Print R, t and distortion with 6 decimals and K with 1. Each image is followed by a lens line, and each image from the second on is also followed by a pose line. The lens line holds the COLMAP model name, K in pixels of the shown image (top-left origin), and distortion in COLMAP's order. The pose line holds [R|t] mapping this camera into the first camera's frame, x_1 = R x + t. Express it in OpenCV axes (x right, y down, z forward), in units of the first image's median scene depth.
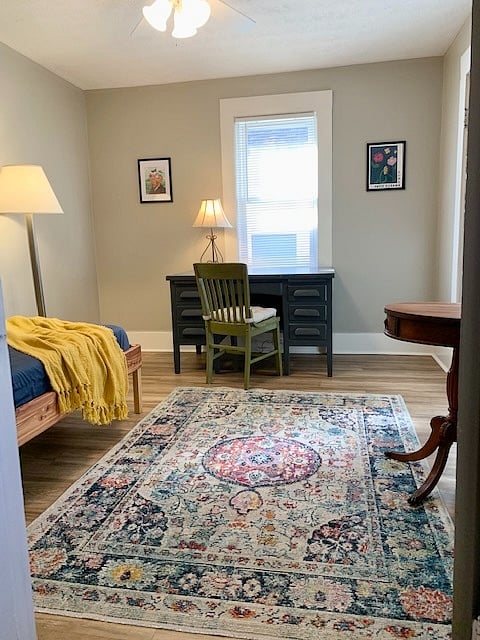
lens RADIAL K [[483.1, 0, 239.2], [0, 483.1, 319.3], [0, 0, 1]] dist [0.027441, 0.004483]
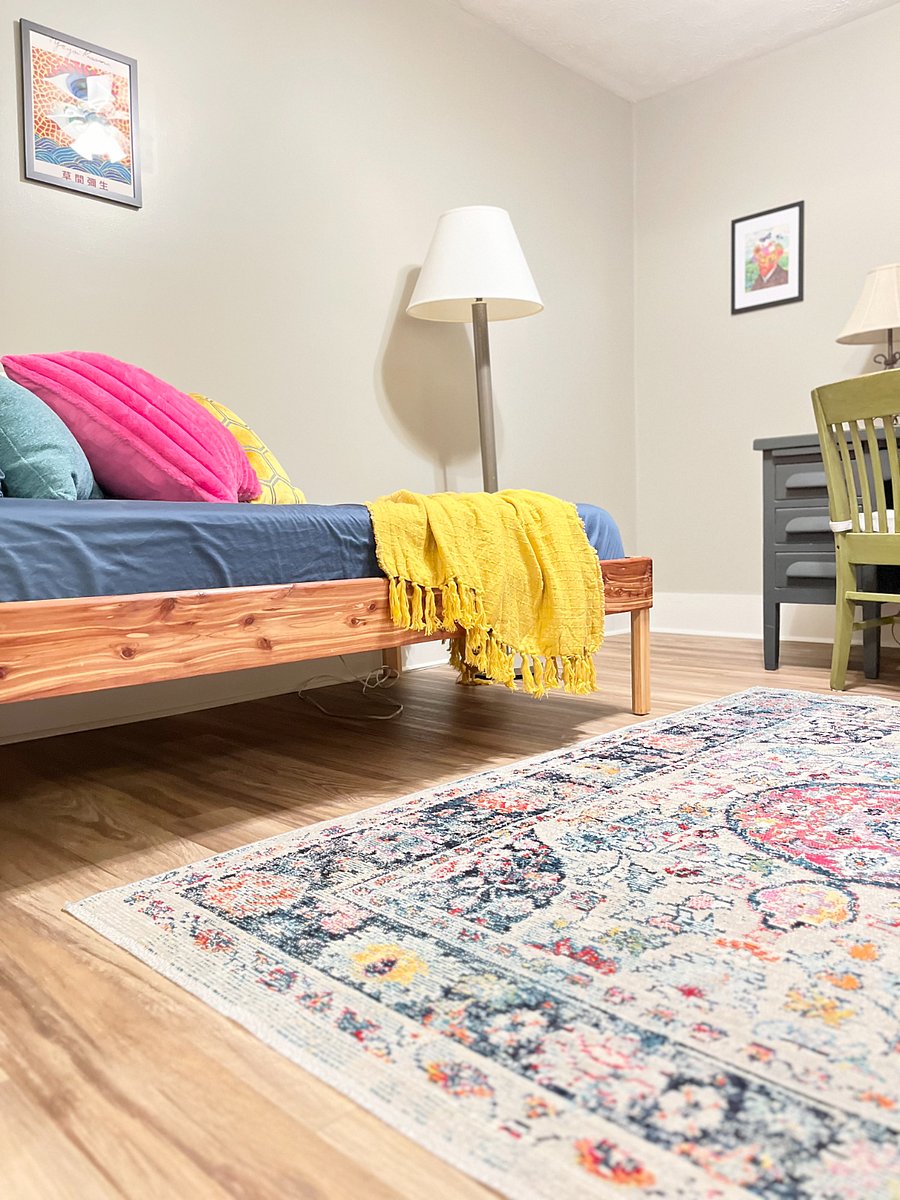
lens RADIAL K [[905.8, 0, 453.1], [0, 905.8, 602.4], [0, 0, 1]] dist [0.027441, 0.004483]
pose [[0.844523, 0.054681, -0.532720, 0.135205], [-0.079691, 0.996530, -0.024045, 0.204823], [0.529557, 0.062760, 0.845950, 0.331655]]
